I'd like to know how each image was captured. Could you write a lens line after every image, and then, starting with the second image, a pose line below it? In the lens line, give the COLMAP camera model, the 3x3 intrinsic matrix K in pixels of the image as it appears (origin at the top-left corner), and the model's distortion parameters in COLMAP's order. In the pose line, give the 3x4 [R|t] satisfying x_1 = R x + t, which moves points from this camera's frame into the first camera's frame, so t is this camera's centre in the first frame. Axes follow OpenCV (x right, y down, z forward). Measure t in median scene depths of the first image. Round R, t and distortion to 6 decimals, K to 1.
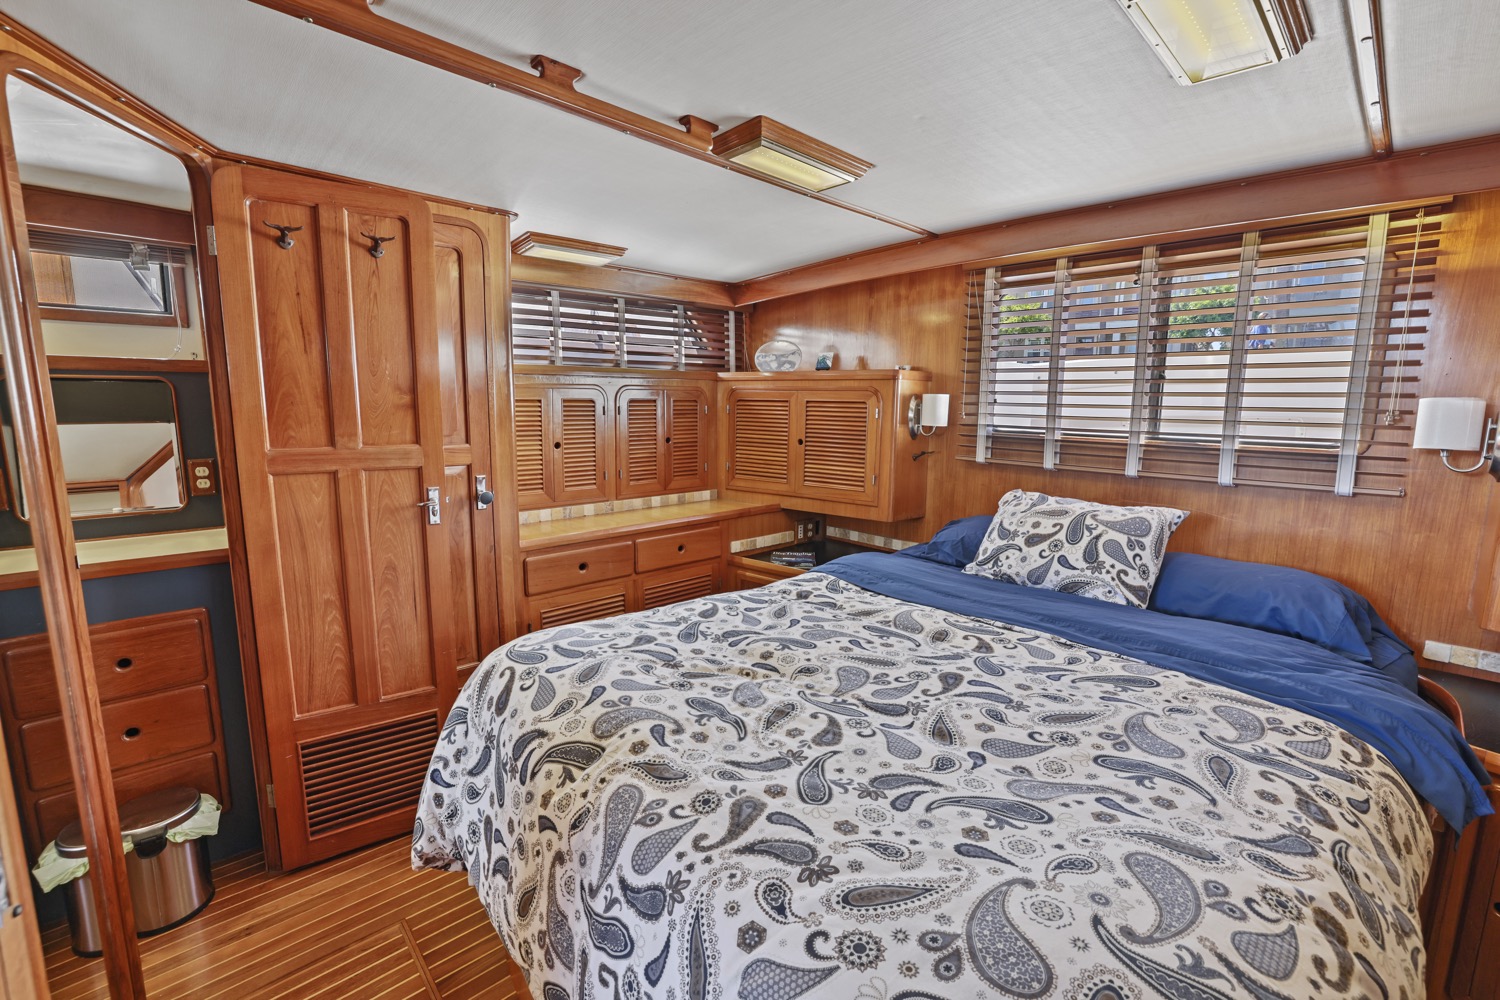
lens RADIAL K [[629.2, 0, 741.0], [0, 629.2, 491.9], [0, 0, 1]] dist [-0.056521, 0.019045]
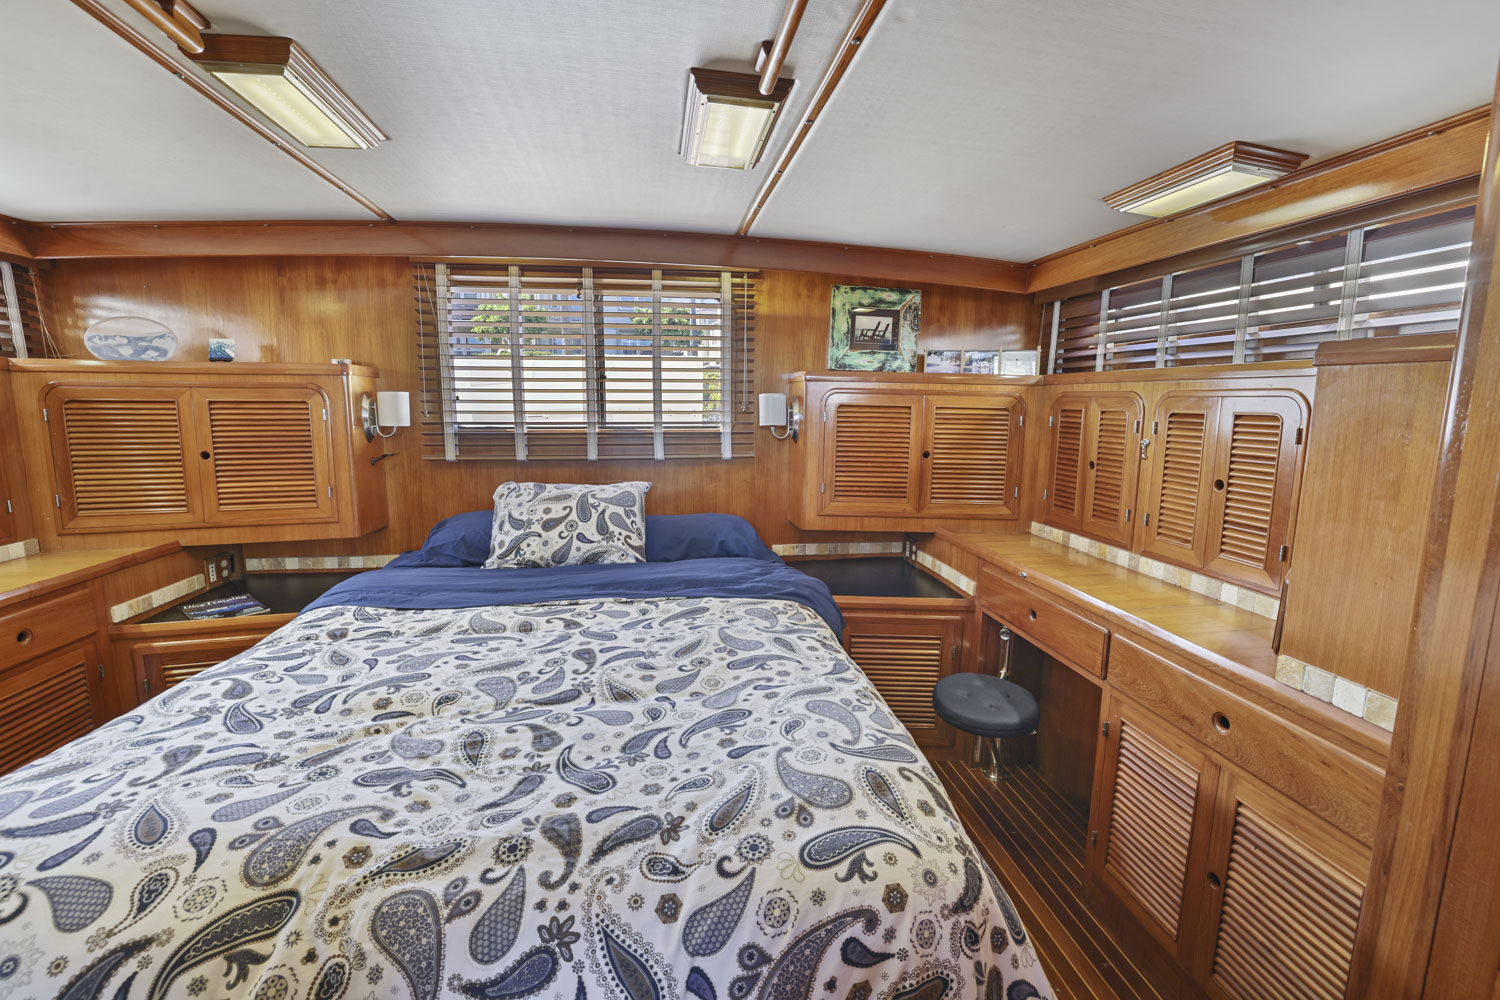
lens RADIAL K [[629.2, 0, 741.0], [0, 629.2, 491.9], [0, 0, 1]] dist [-0.056521, 0.019045]
pose [[0.573026, -0.123000, 0.810254, -0.253448], [0.117969, 0.990756, 0.066971, -0.015744], [-0.811002, 0.057208, 0.582240, 0.089372]]
